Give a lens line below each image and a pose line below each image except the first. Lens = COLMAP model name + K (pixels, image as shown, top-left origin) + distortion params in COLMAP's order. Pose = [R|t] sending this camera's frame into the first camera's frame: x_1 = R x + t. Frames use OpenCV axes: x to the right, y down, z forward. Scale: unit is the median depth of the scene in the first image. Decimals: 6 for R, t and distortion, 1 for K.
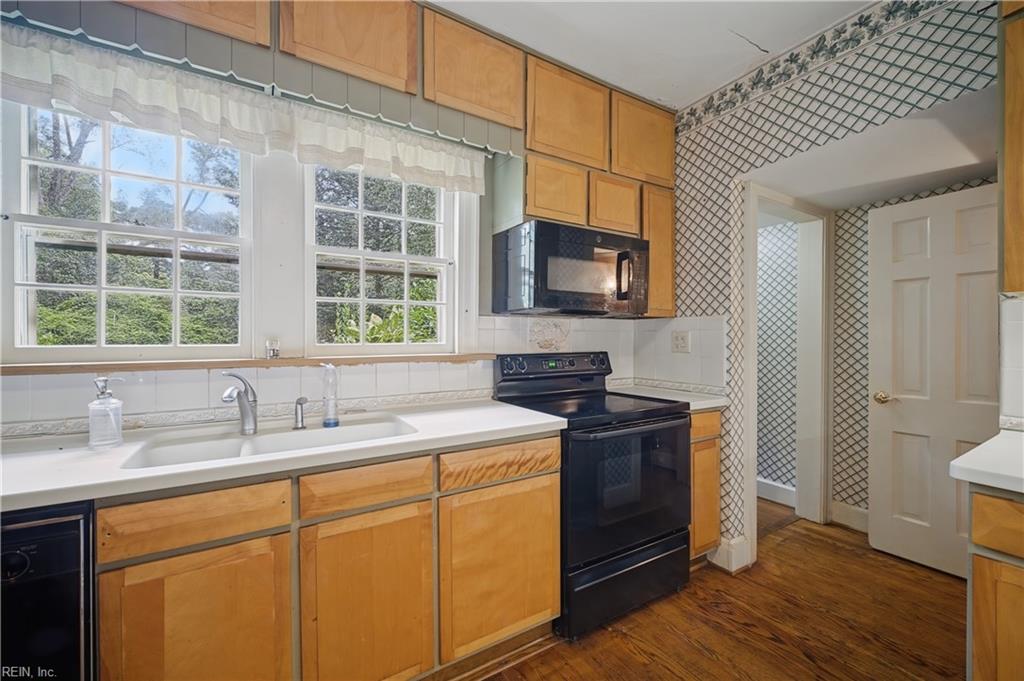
lens RADIAL K [[409.3, 0, 513.4], [0, 409.3, 342.4], [0, 0, 1]] dist [-0.000855, 0.001143]
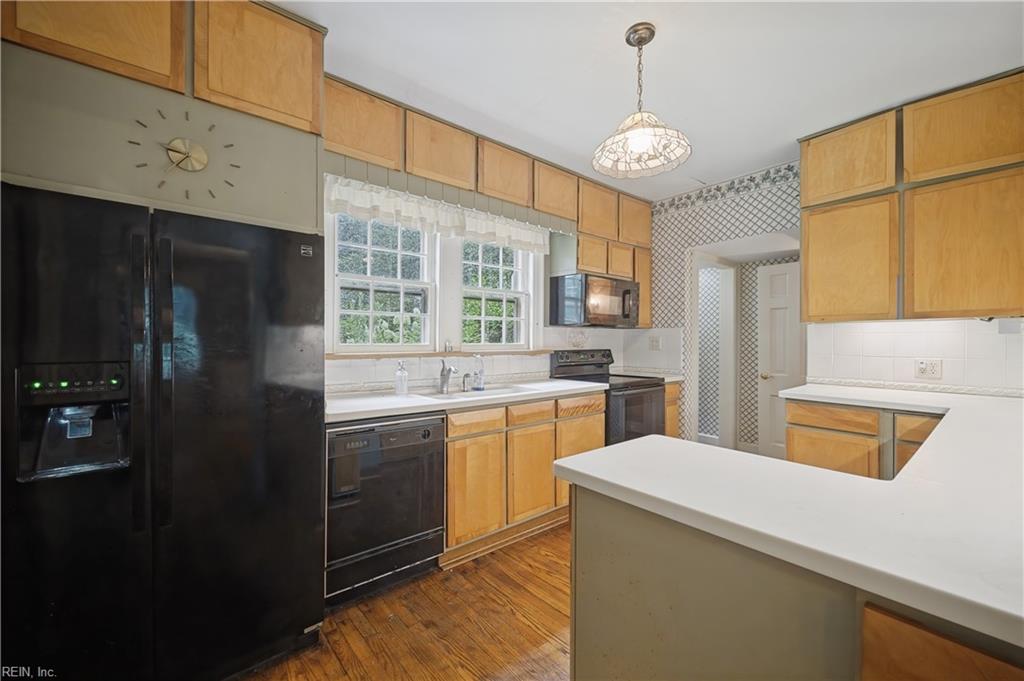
lens RADIAL K [[409.3, 0, 514.0], [0, 409.3, 339.4], [0, 0, 1]] dist [-0.000855, 0.001143]
pose [[0.988718, 0.005736, 0.149678, -0.443395], [-0.004324, 0.999943, -0.009755, 0.002480], [-0.149725, 0.008998, 0.988687, -0.601783]]
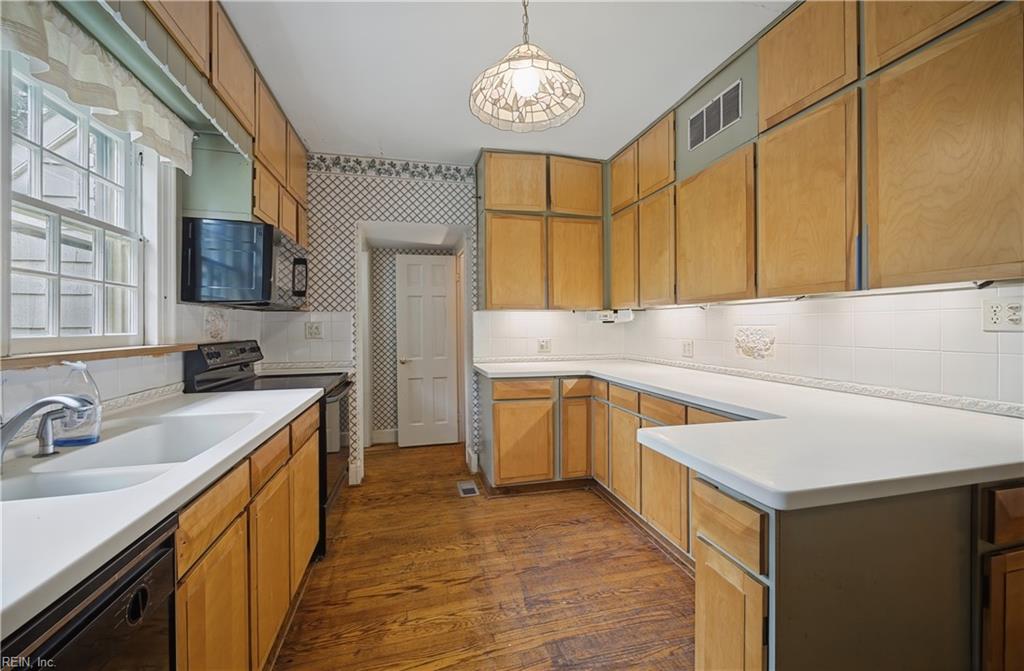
lens RADIAL K [[411.2, 0, 514.6], [0, 411.2, 328.3], [0, 0, 1]] dist [-0.003754, -0.000159]
pose [[0.291079, -0.001235, 0.956698, -0.737068], [0.012381, 0.999920, -0.002476, 0.003093], [-0.956619, 0.012565, 0.291071, 0.013758]]
